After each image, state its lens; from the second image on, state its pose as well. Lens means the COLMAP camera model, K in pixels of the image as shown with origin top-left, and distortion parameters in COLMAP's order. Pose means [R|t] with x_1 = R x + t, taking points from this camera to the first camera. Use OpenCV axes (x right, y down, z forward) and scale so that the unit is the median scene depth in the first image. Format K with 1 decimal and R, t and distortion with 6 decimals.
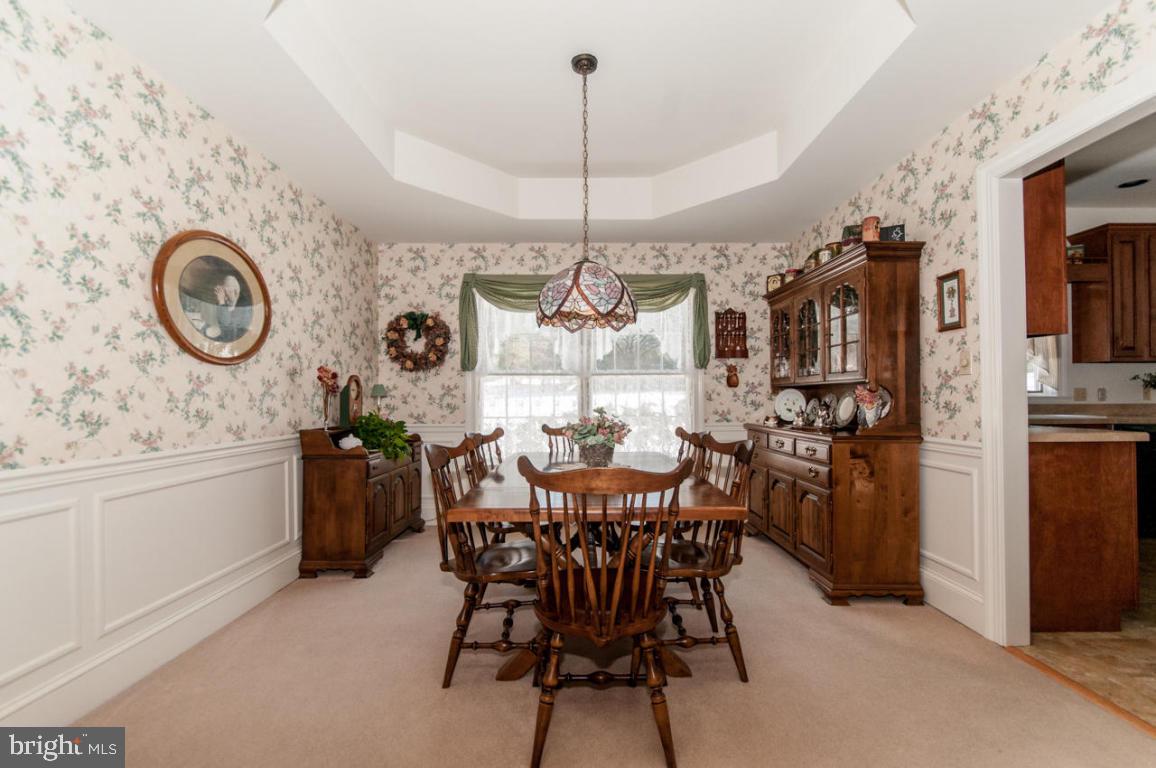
lens RADIAL K [[499.8, 0, 583.2], [0, 499.8, 390.8], [0, 0, 1]] dist [0.000818, 0.000224]
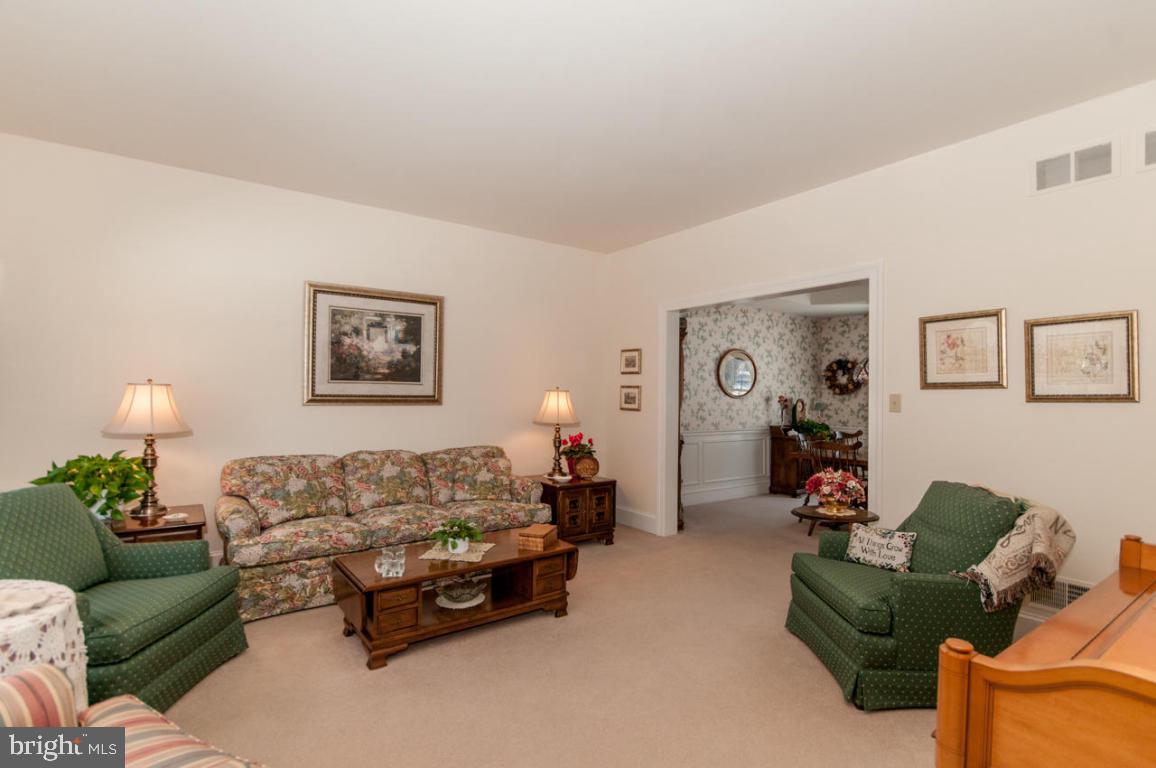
lens RADIAL K [[552.1, 0, 578.0], [0, 552.1, 384.0], [0, 0, 1]] dist [-0.001374, 0.000139]
pose [[0.569300, 0.001541, -0.822128, 0.886709], [-0.005736, 0.999981, -0.002098, -0.088245], [0.822110, 0.005910, 0.569298, -1.004274]]
